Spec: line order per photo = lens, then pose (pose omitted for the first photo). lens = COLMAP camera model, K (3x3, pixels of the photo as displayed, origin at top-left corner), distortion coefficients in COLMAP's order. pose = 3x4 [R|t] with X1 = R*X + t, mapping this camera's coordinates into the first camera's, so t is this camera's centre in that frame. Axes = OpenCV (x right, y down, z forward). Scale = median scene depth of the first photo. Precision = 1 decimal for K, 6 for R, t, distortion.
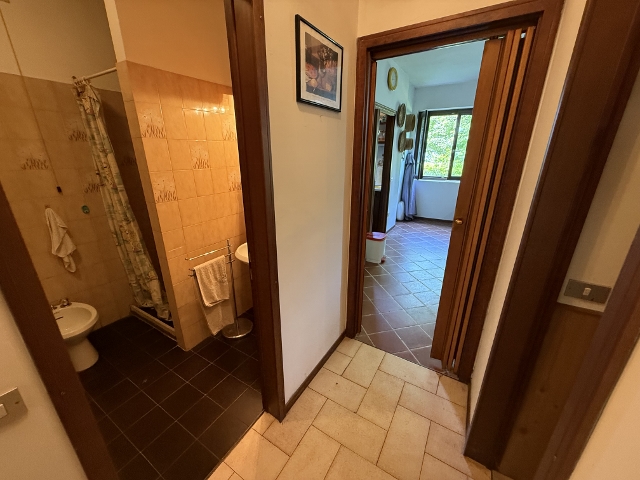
lens RADIAL K [[255.4, 0, 318.4], [0, 255.4, 240.2], [0, 0, 1]] dist [-0.001213, -0.000343]
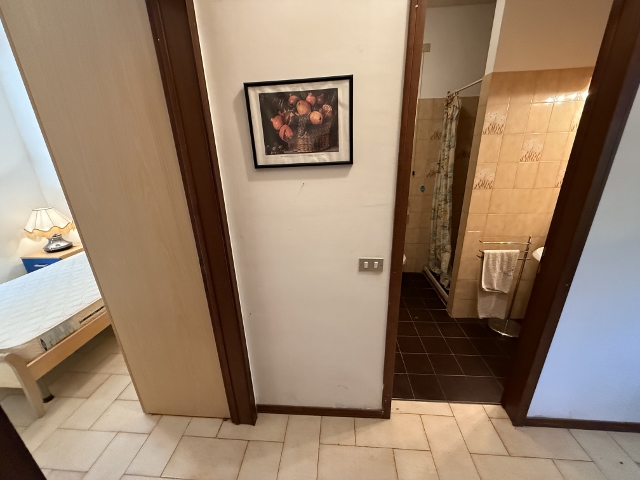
lens RADIAL K [[255.4, 0, 318.4], [0, 255.4, 240.2], [0, 0, 1]] dist [-0.001213, -0.000343]
pose [[0.451473, 0.284102, -0.845848, 0.105454], [-0.261582, 0.948448, 0.178944, 0.050286], [0.853081, 0.140470, 0.502515, -0.168019]]
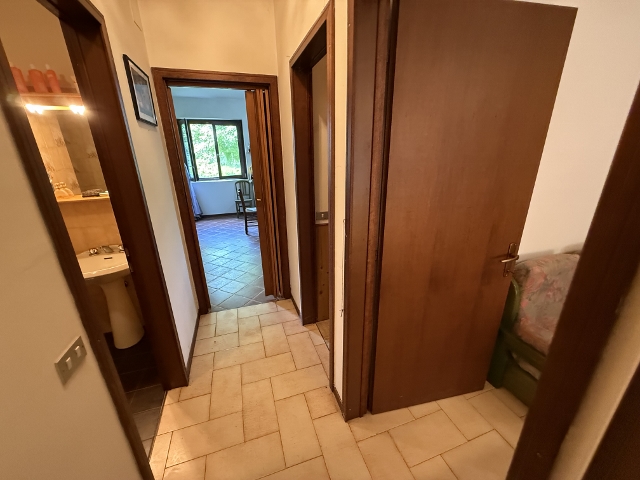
lens RADIAL K [[255.4, 0, 318.4], [0, 255.4, 240.2], [0, 0, 1]] dist [-0.001213, -0.000343]
pose [[0.644081, -0.260202, 0.719343, -0.333843], [0.269244, 0.957309, 0.105205, 0.080807], [-0.716008, 0.125918, 0.686642, -0.255293]]
